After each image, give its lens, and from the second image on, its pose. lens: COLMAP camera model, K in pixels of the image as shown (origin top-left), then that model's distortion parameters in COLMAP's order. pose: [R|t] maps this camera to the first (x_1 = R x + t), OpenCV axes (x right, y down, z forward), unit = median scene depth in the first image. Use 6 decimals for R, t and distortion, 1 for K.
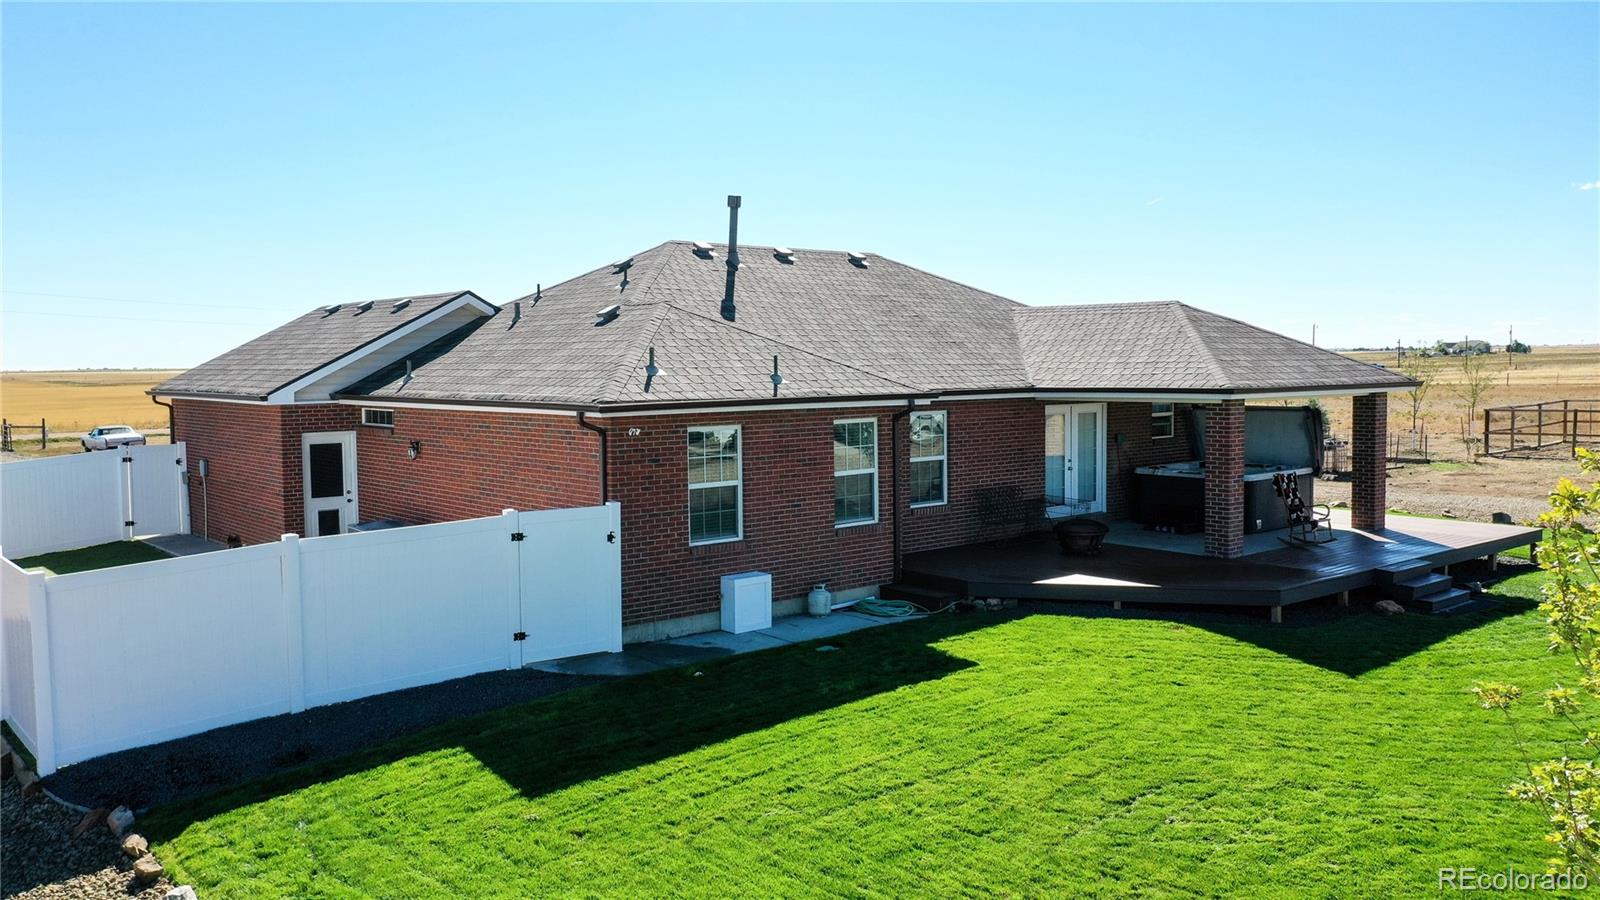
lens RADIAL K [[1262.3, 0, 800.0], [0, 1262.3, 450.0], [0, 0, 1]] dist [0.002579, 0.002495]
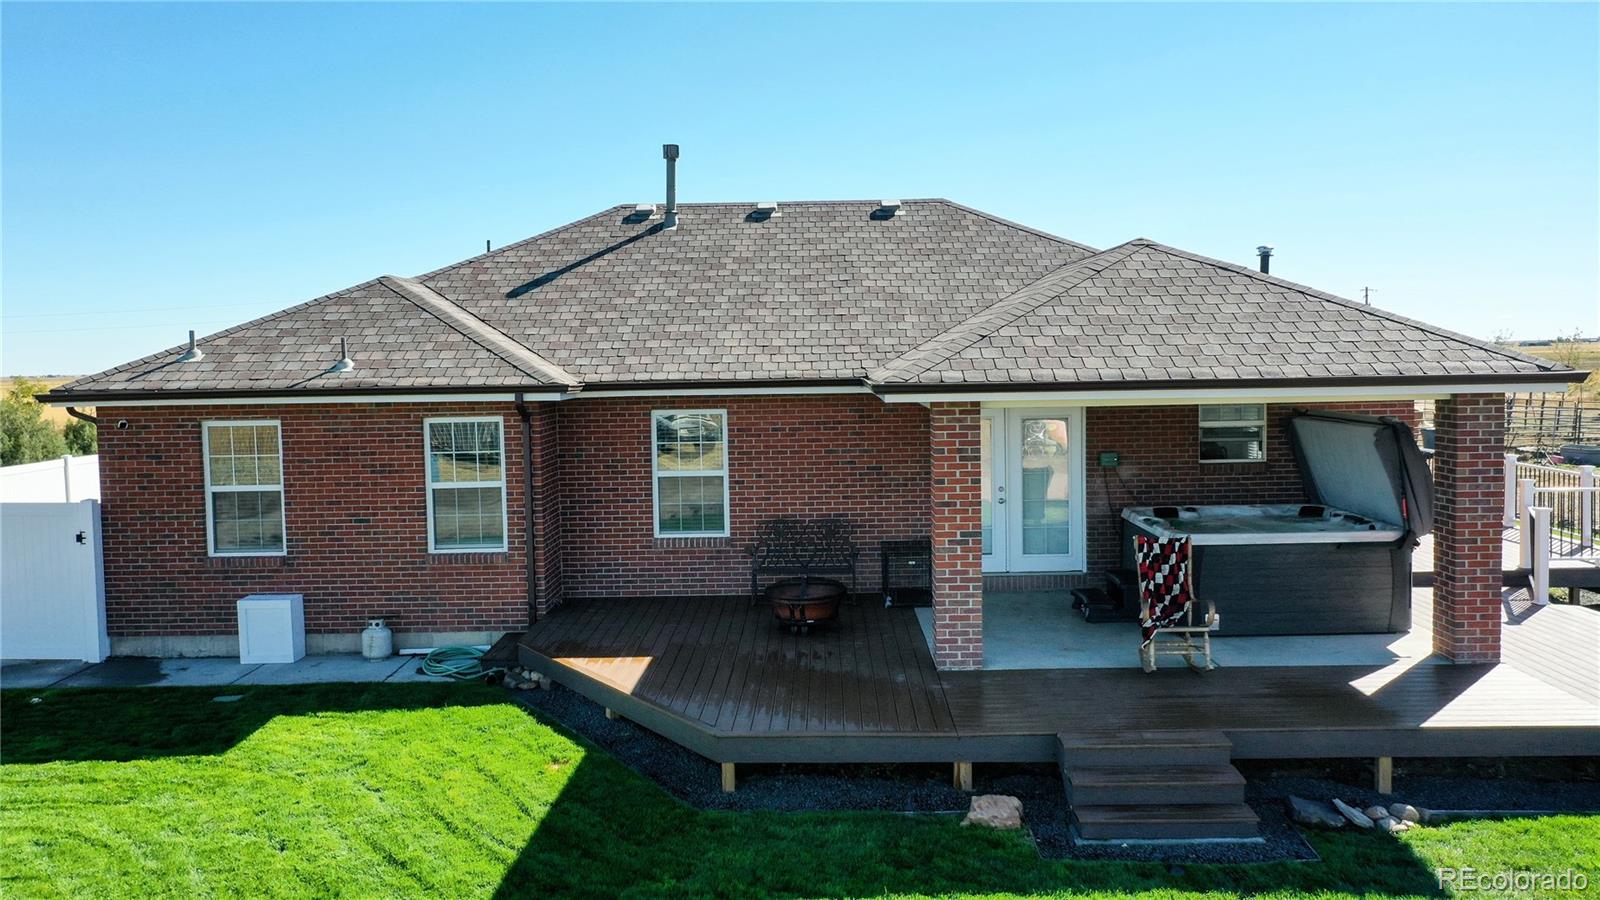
lens RADIAL K [[1262.3, 0, 800.0], [0, 1262.3, 450.0], [0, 0, 1]] dist [0.002579, 0.002495]
pose [[0.759445, 0.044713, -0.649034, 0.615646], [-0.036907, 0.998990, 0.025637, -0.027611], [0.649524, 0.004484, 0.760328, 0.465821]]
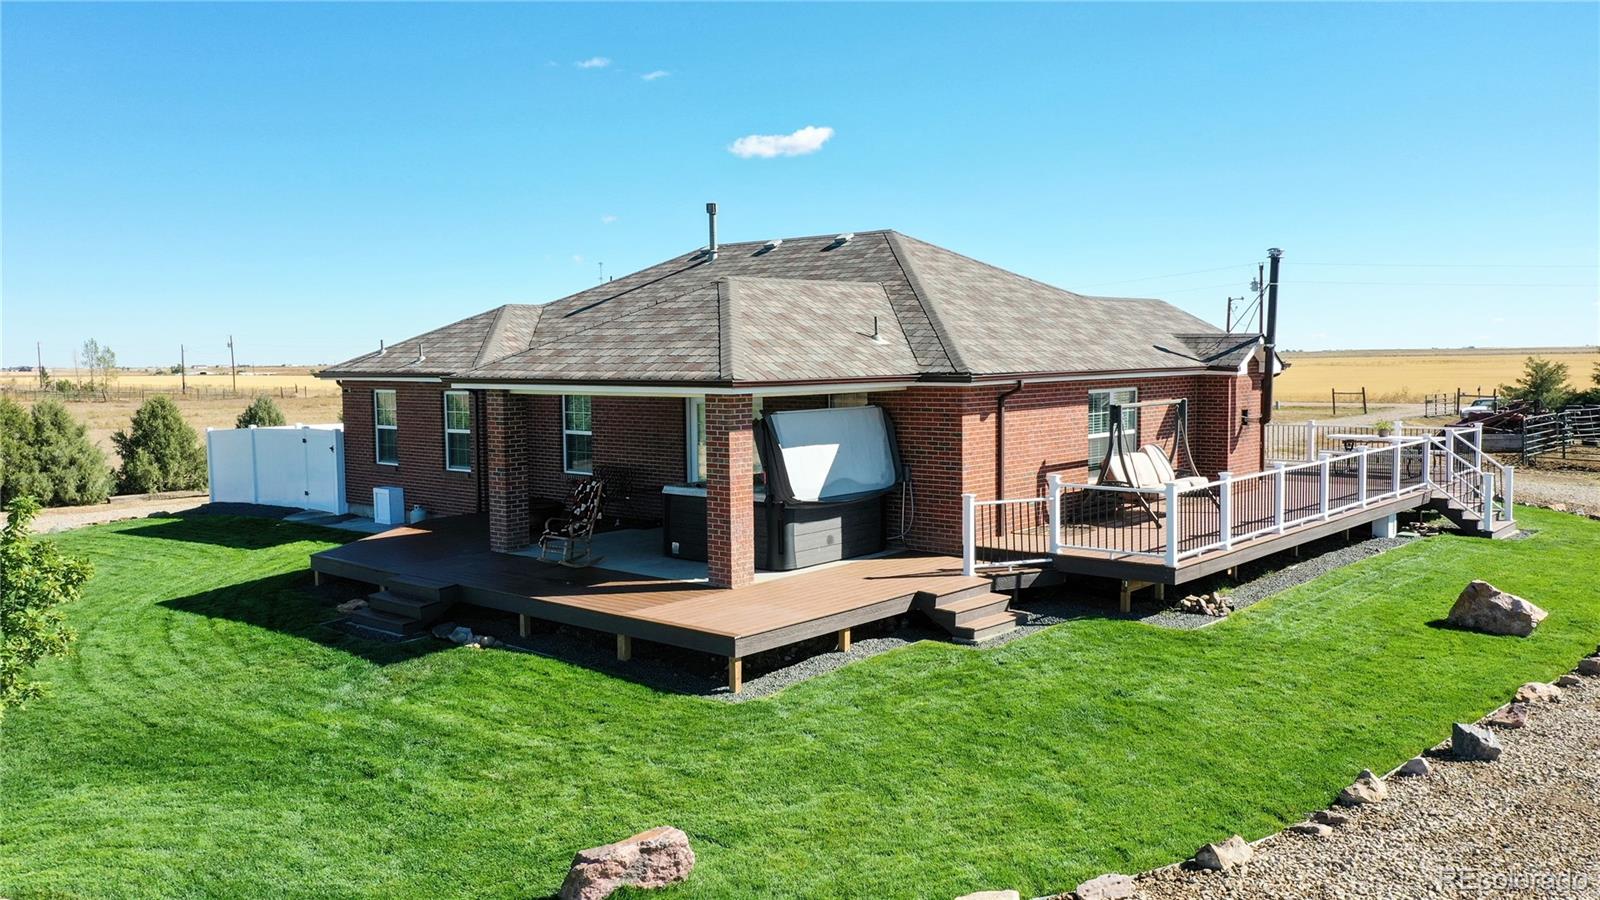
lens RADIAL K [[1262.3, 0, 800.0], [0, 1262.3, 450.0], [0, 0, 1]] dist [0.002579, 0.002495]
pose [[0.160481, 0.080843, -0.983723, 1.223140], [-0.062859, 0.995454, 0.071553, -0.069744], [0.985035, 0.050353, 0.164833, 0.984100]]
